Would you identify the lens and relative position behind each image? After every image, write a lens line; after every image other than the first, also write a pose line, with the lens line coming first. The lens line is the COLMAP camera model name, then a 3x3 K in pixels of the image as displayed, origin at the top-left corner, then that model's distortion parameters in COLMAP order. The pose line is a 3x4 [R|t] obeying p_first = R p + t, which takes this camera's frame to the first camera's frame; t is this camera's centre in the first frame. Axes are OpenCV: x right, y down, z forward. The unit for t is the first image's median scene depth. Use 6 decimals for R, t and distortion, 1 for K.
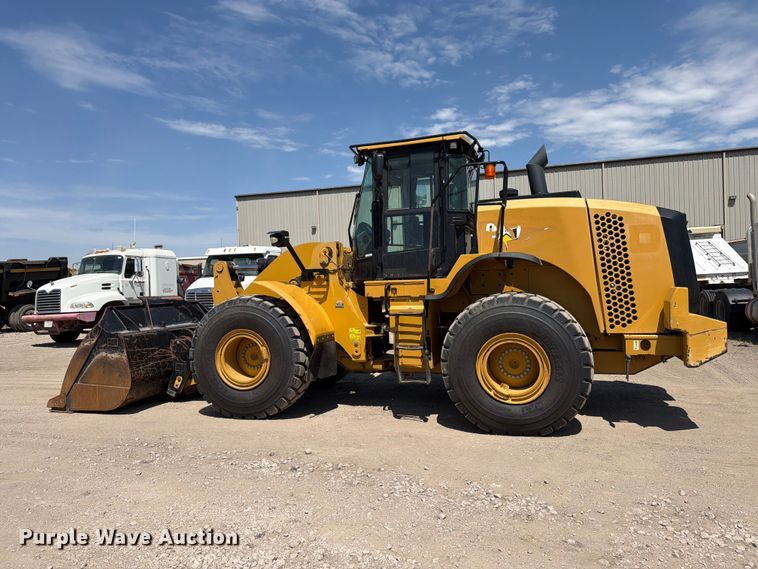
lens RADIAL K [[555.7, 0, 381.4], [0, 555.7, 286.6], [0, 0, 1]] dist [0.023003, -0.015495]
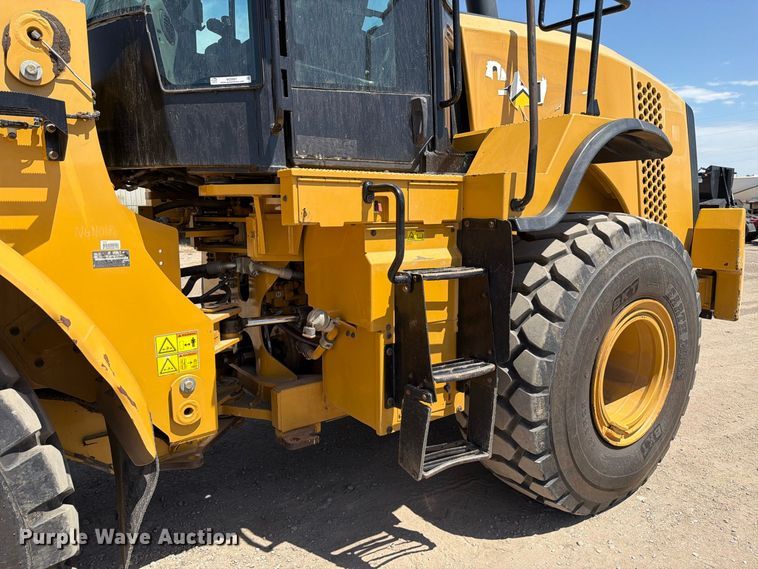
lens RADIAL K [[555.7, 0, 381.7], [0, 555.7, 285.0], [0, 0, 1]] dist [0.023003, -0.015495]
pose [[0.563681, -0.086158, 0.821487, -0.242802], [-0.010724, 0.993698, 0.111578, 0.017163], [-0.825923, -0.071704, 0.559205, 0.814237]]
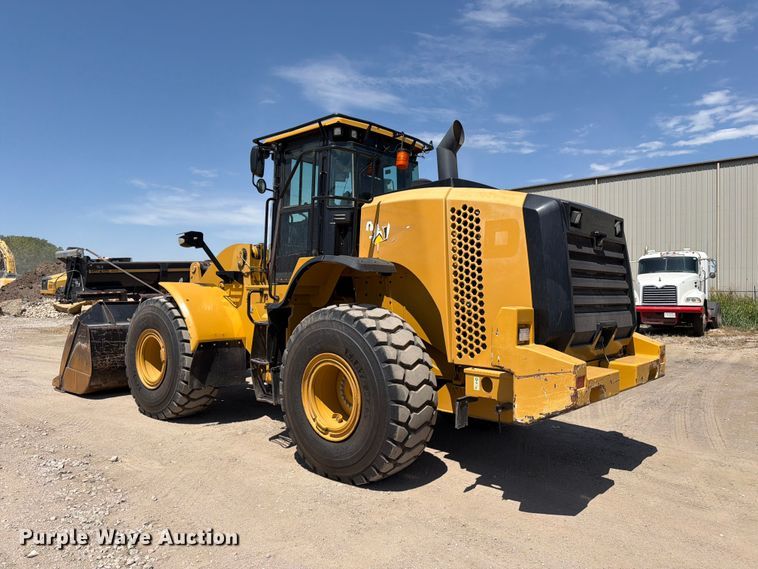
lens RADIAL K [[555.7, 0, 380.3], [0, 555.7, 278.1], [0, 0, 1]] dist [0.023003, -0.015495]
pose [[0.912643, 0.026089, -0.407925, 0.560525], [-0.034899, 0.999290, -0.014170, -0.016766], [0.407266, 0.027168, 0.912906, 0.244692]]
